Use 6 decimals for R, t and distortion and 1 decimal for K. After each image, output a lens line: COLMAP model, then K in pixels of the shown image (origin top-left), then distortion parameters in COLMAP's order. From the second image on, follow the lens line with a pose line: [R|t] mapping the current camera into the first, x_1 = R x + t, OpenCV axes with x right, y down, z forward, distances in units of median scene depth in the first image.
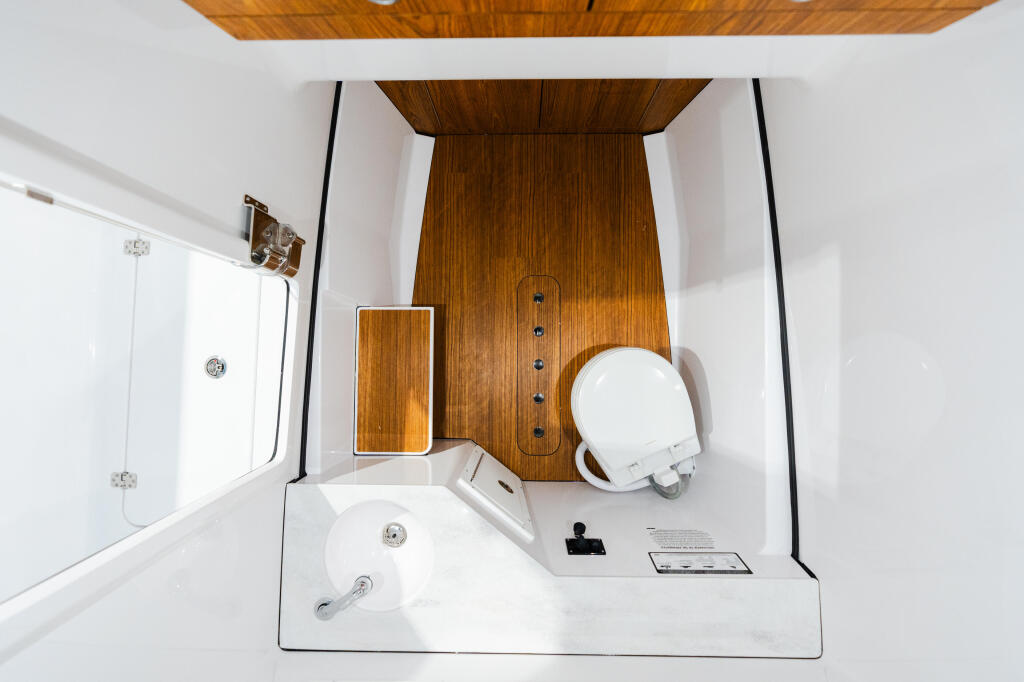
lens RADIAL K [[475.9, 0, 513.5], [0, 475.9, 338.9], [0, 0, 1]] dist [0.000993, -0.000001]
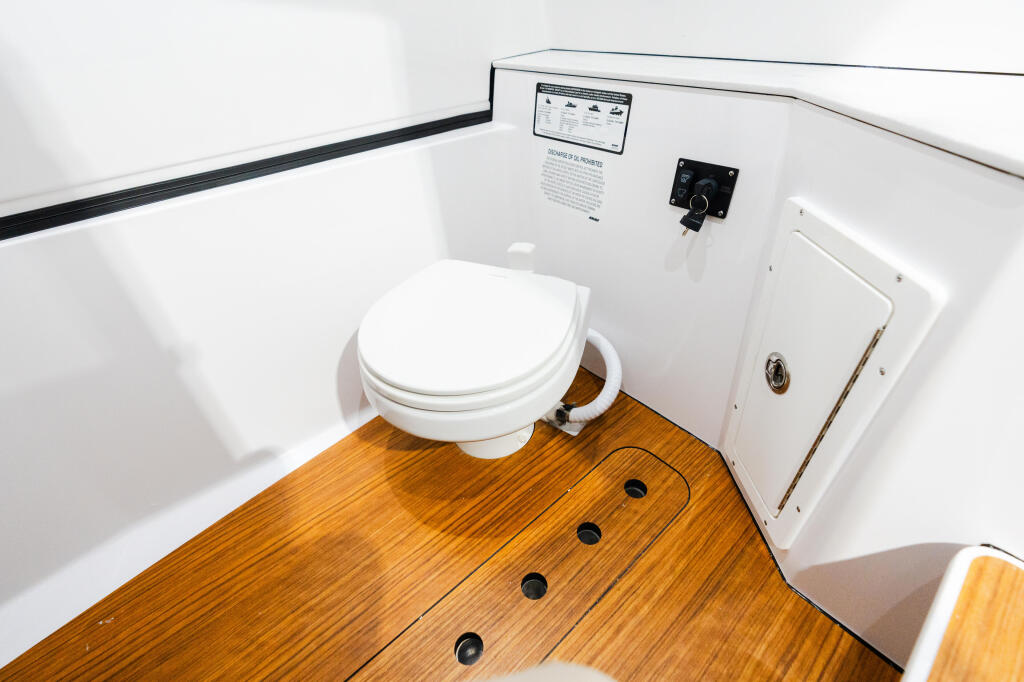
lens RADIAL K [[454.3, 0, 511.6], [0, 454.3, 340.4], [0, 0, 1]] dist [-0.008433, 0.001021]
pose [[-0.653700, -0.412118, 0.634693, -0.109582], [0.755843, -0.396709, 0.520887, -0.091484], [0.037122, 0.820232, 0.570825, 0.701896]]
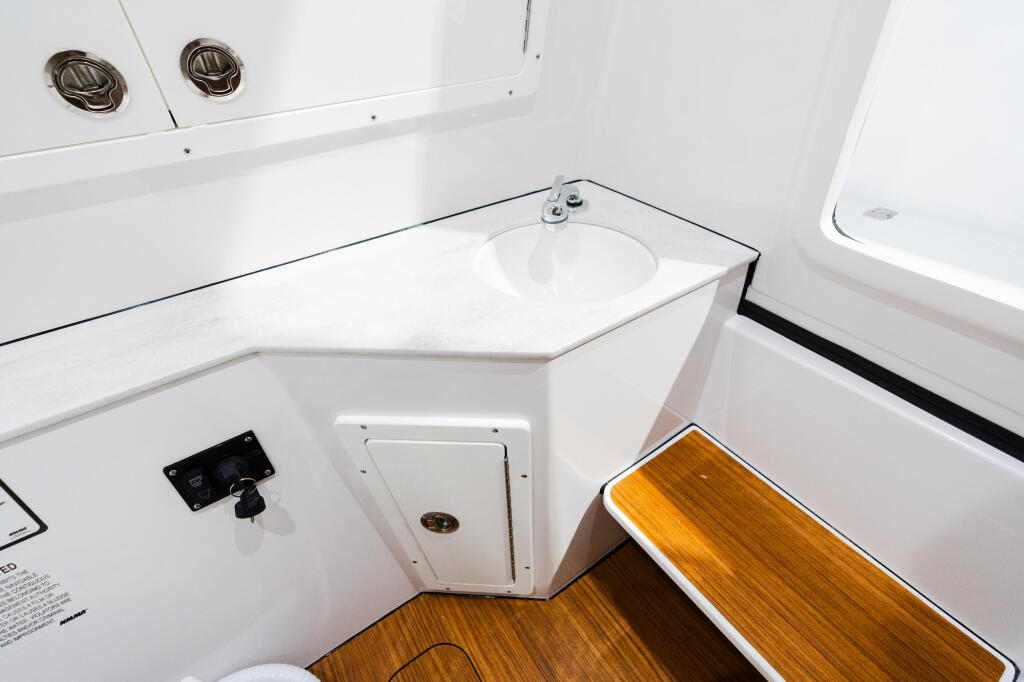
lens RADIAL K [[454.3, 0, 507.7], [0, 454.3, 339.7], [0, 0, 1]] dist [-0.008433, 0.001021]
pose [[-0.825434, 0.384012, -0.413755, 0.046657], [-0.559063, -0.454644, 0.693359, 0.029331], [0.078147, 0.803637, 0.589966, 0.560541]]
